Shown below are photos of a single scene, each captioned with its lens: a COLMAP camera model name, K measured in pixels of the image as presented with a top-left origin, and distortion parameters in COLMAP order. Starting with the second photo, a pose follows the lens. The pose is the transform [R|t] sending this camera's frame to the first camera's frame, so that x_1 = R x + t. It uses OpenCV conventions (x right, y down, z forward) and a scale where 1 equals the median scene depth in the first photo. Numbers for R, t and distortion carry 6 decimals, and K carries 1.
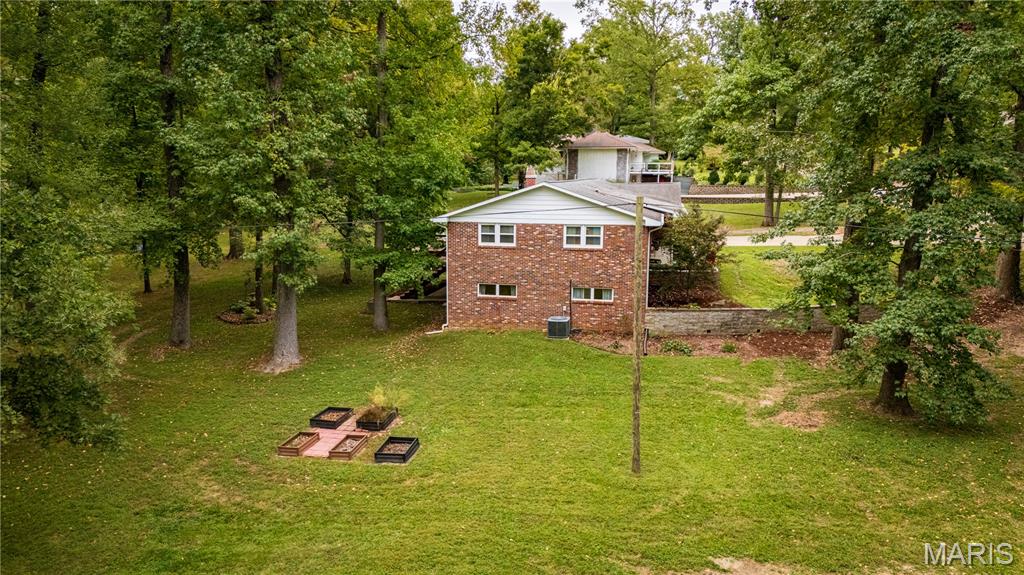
lens RADIAL K [[728.5, 0, 511.3], [0, 728.5, 289.1], [0, 0, 1]] dist [0.000633, -0.000024]
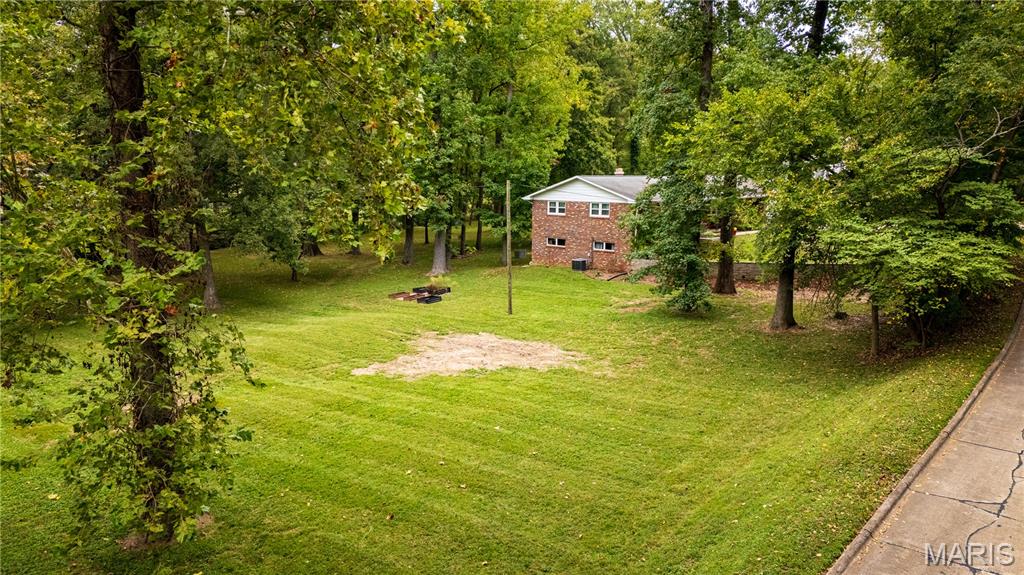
lens RADIAL K [[728.5, 0, 512.5], [0, 728.5, 286.6], [0, 0, 1]] dist [0.000633, -0.000024]
pose [[0.858849, 0.075487, -0.506636, 0.751887], [-0.080748, 0.996667, 0.011615, 0.092636], [0.505824, 0.030934, 0.862082, -0.473978]]
